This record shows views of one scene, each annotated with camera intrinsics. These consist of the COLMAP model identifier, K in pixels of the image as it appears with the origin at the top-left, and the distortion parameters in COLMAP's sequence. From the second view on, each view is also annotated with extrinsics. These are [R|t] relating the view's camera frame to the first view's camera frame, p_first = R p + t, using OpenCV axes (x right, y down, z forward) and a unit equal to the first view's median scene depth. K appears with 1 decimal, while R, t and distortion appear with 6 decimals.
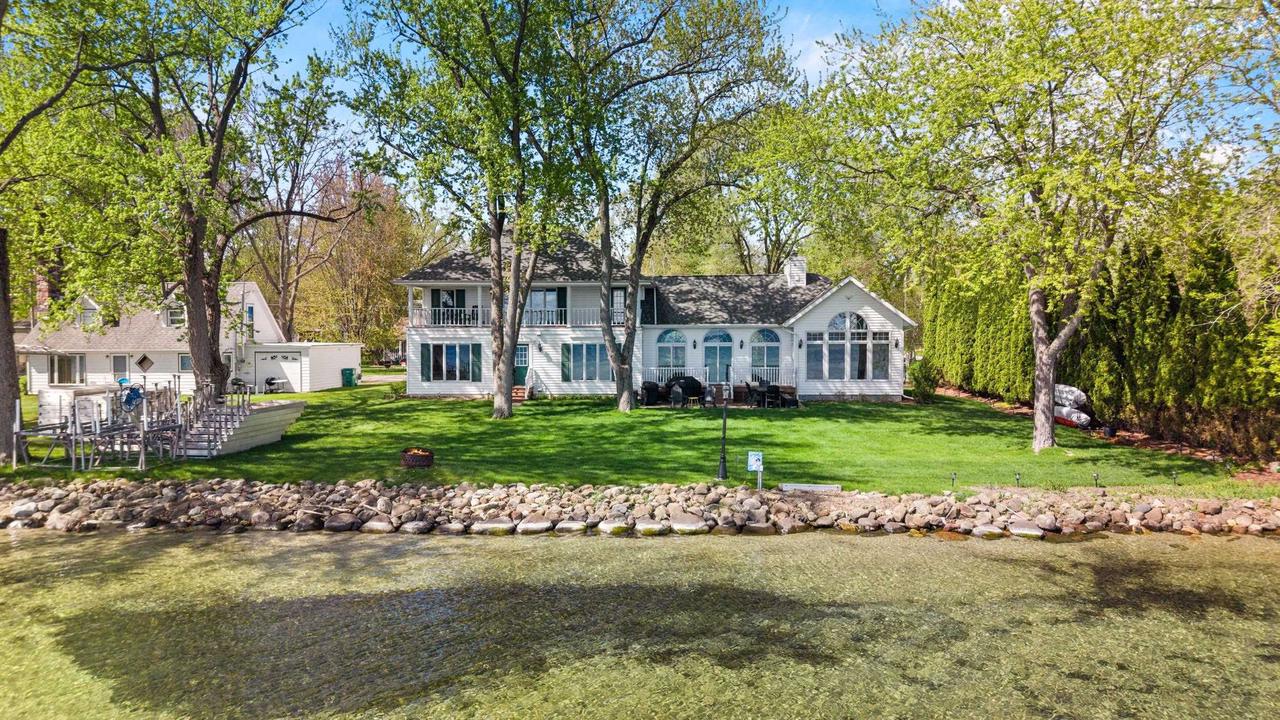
lens RADIAL K [[860.0, 0, 640.0], [0, 860.0, 360.0], [0, 0, 1]] dist [0.045092, -0.046936]
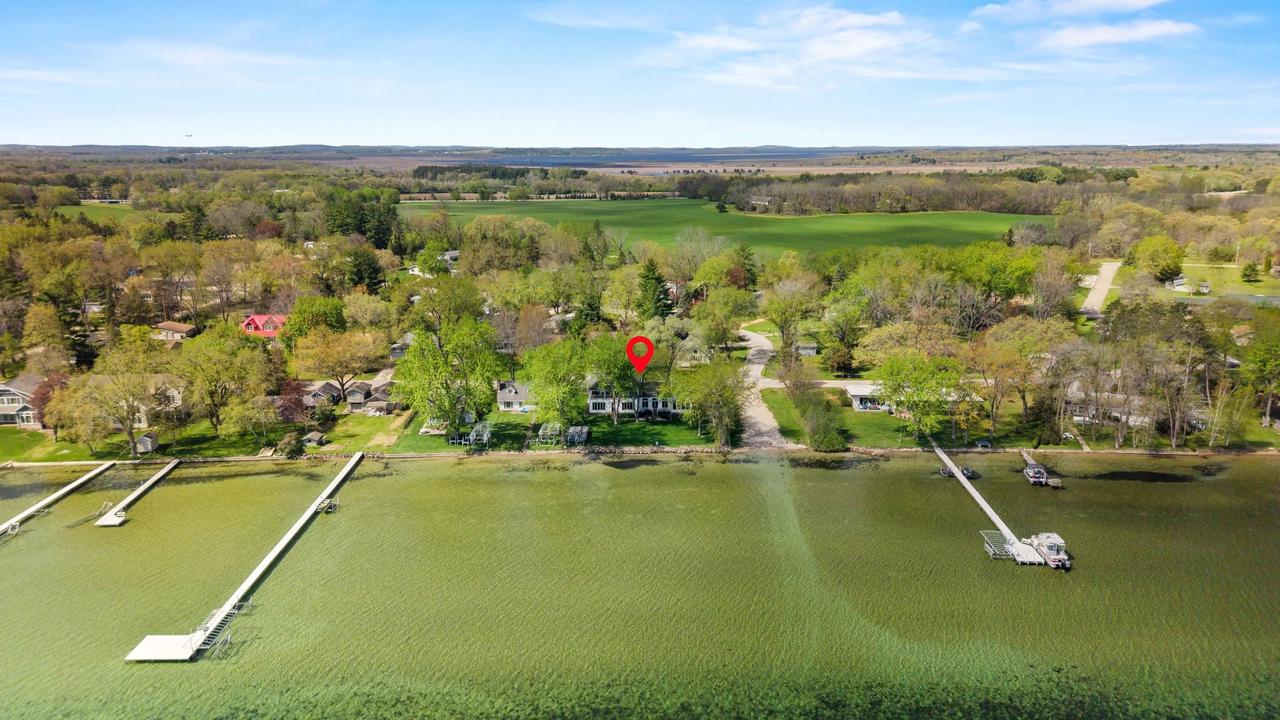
lens RADIAL K [[860.0, 0, 640.0], [0, 860.0, 360.0], [0, 0, 1]] dist [0.045092, -0.046936]
pose [[0.998700, -0.010243, 0.049930, -0.281963], [-0.000725, 0.976644, 0.214861, -1.576429], [-0.050965, -0.214618, 0.975367, -4.468115]]
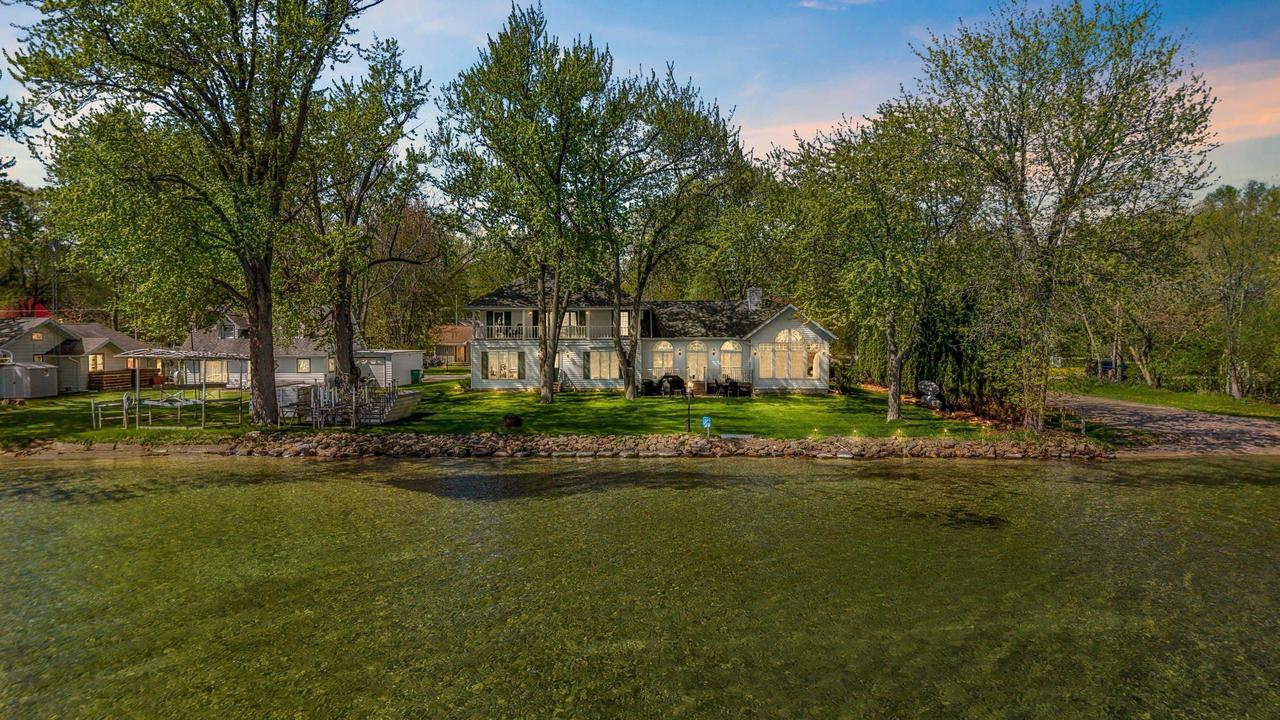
lens RADIAL K [[874.0, 0, 640.0], [0, 874.0, 360.0], [0, 0, 1]] dist [0.024405, -0.050120]
pose [[0.999998, 0.000228, 0.001917, -0.003783], [-0.000226, 0.999999, -0.000981, -0.005136], [-0.001917, 0.000980, 0.999998, -0.485885]]
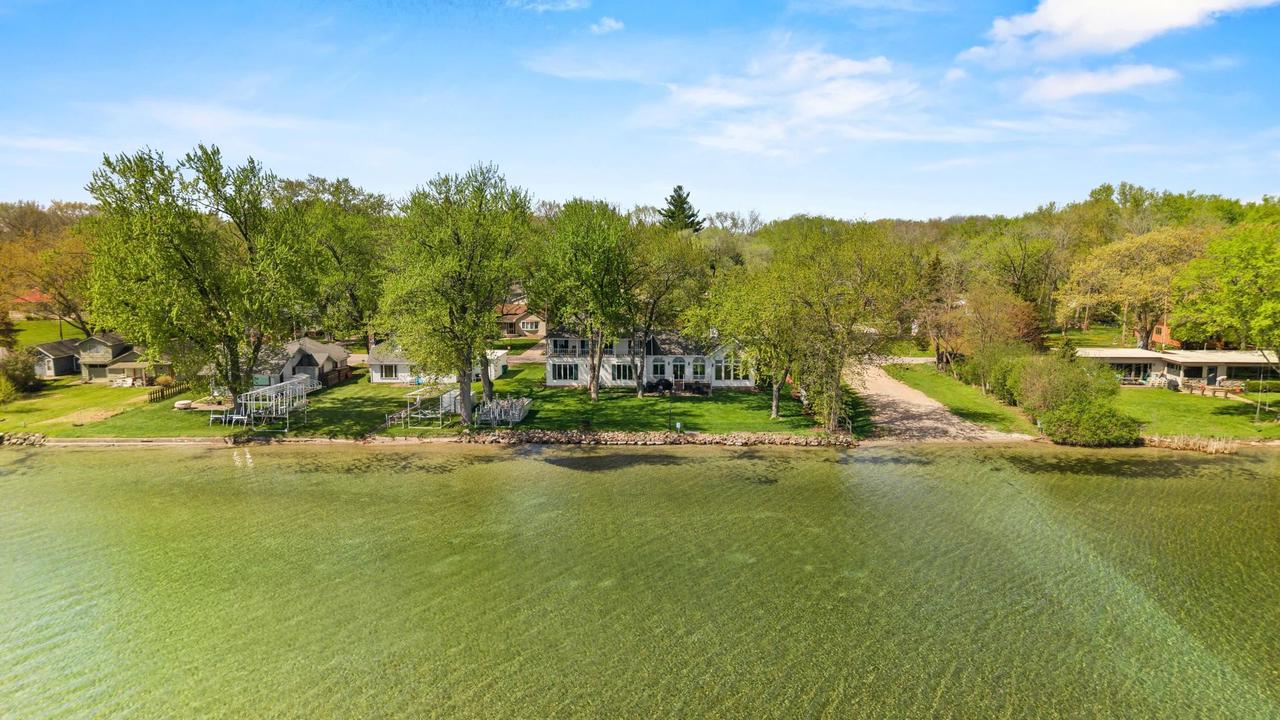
lens RADIAL K [[860.0, 0, 640.0], [0, 860.0, 360.0], [0, 0, 1]] dist [0.045092, -0.046936]
pose [[0.999994, 0.000104, 0.003545, -0.028454], [-0.000475, 0.994470, 0.105019, -0.343873], [-0.003514, -0.105020, 0.994464, -1.659311]]
